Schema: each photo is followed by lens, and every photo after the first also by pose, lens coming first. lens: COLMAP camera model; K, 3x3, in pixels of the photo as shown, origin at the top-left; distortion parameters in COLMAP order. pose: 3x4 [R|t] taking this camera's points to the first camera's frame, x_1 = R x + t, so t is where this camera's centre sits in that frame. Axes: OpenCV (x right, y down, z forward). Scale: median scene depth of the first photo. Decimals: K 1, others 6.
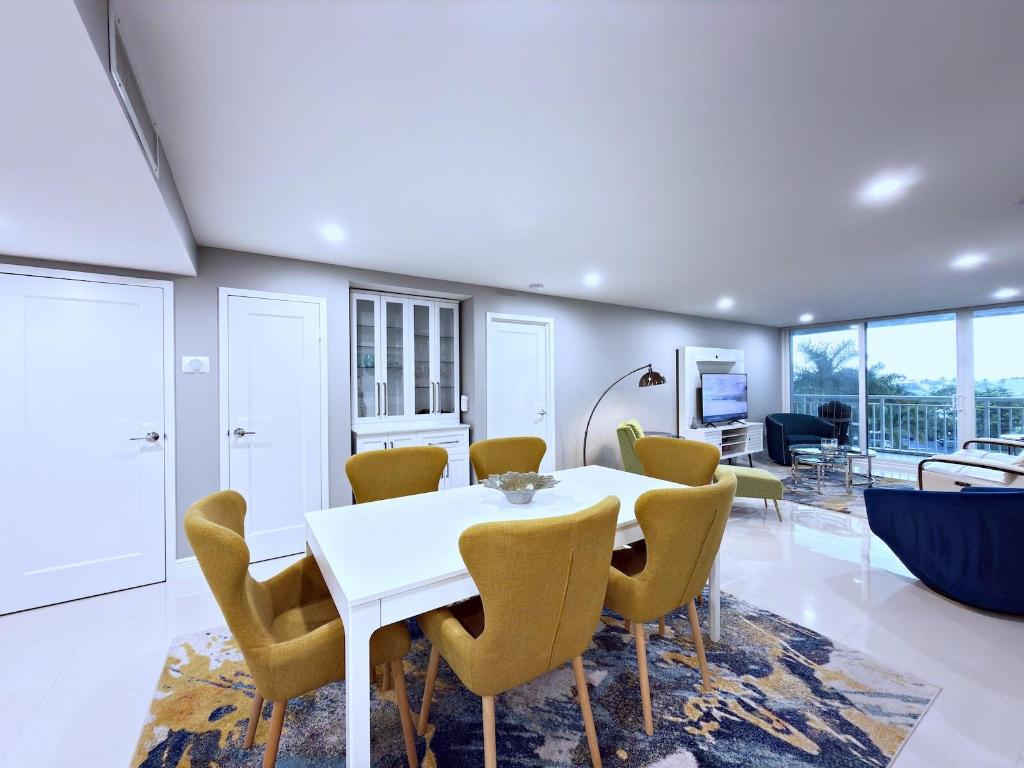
lens RADIAL K [[407.9, 0, 513.6], [0, 407.9, 383.9], [0, 0, 1]] dist [0.000143, 0.000372]
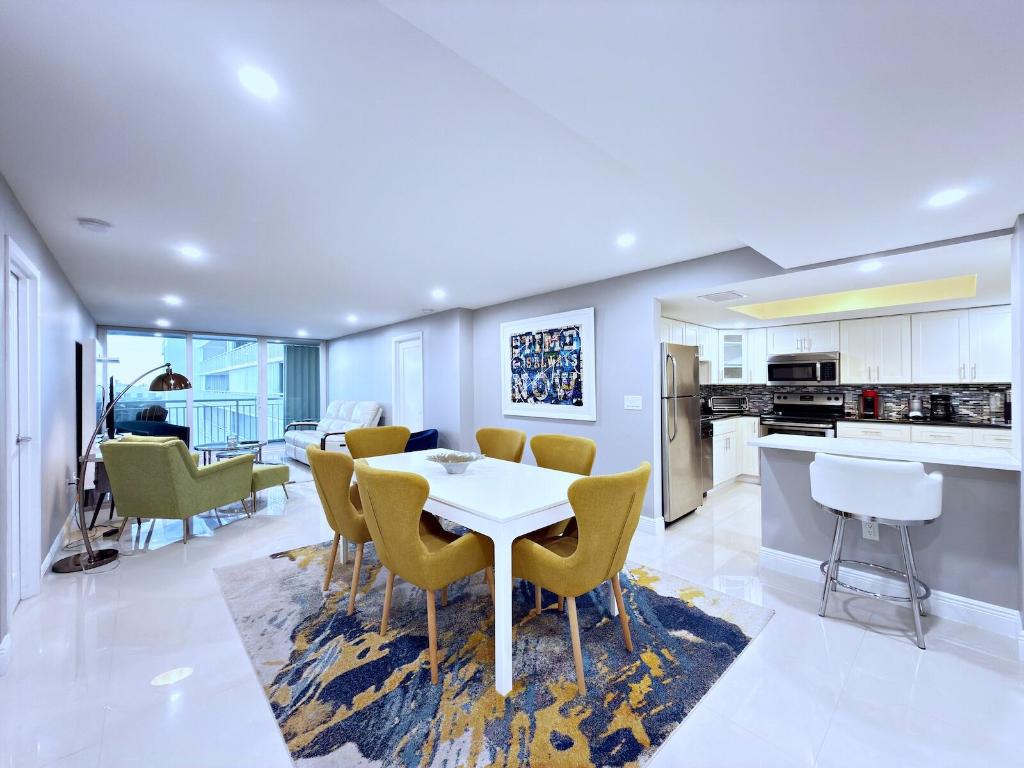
lens RADIAL K [[407.9, 0, 513.6], [0, 407.9, 383.9], [0, 0, 1]] dist [0.000143, 0.000372]
pose [[-0.169562, 0.012676, 0.985438, -0.934093], [0.007622, 0.999904, -0.011551, 0.011838], [-0.985490, 0.005553, -0.169642, 0.731015]]
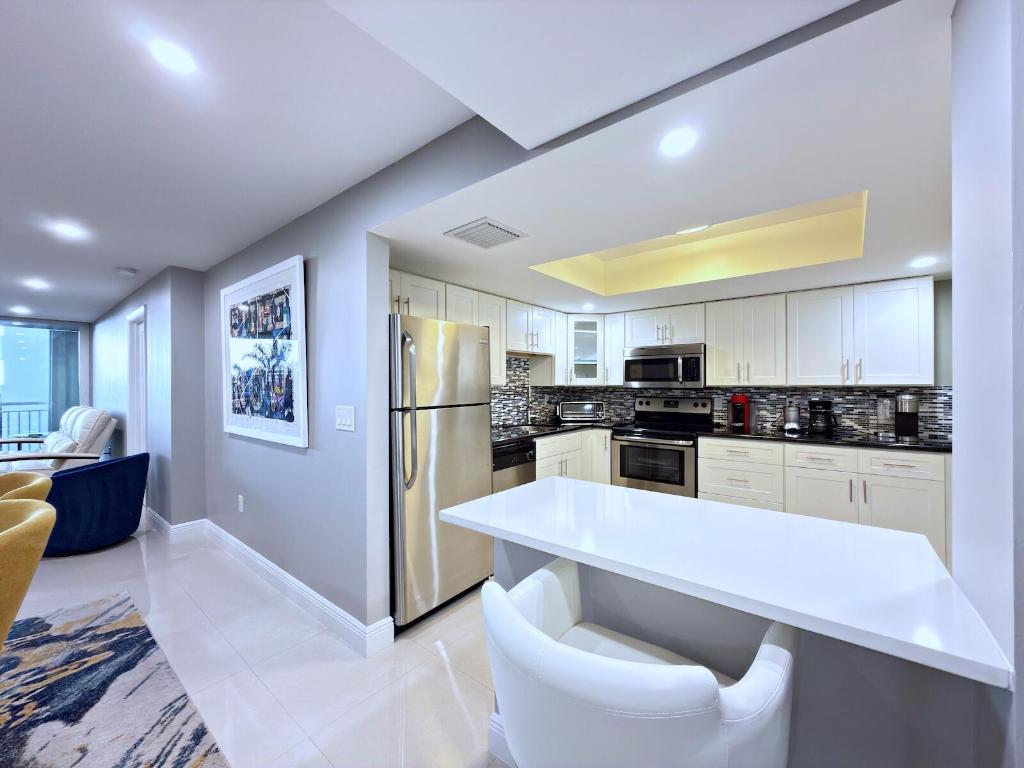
lens RADIAL K [[407.9, 0, 513.6], [0, 407.9, 383.9], [0, 0, 1]] dist [0.000143, 0.000372]
pose [[-0.313802, 0.011577, 0.949418, -0.516140], [0.005599, 0.999931, -0.010342, 0.006278], [-0.949472, 0.002071, -0.313845, 0.072874]]
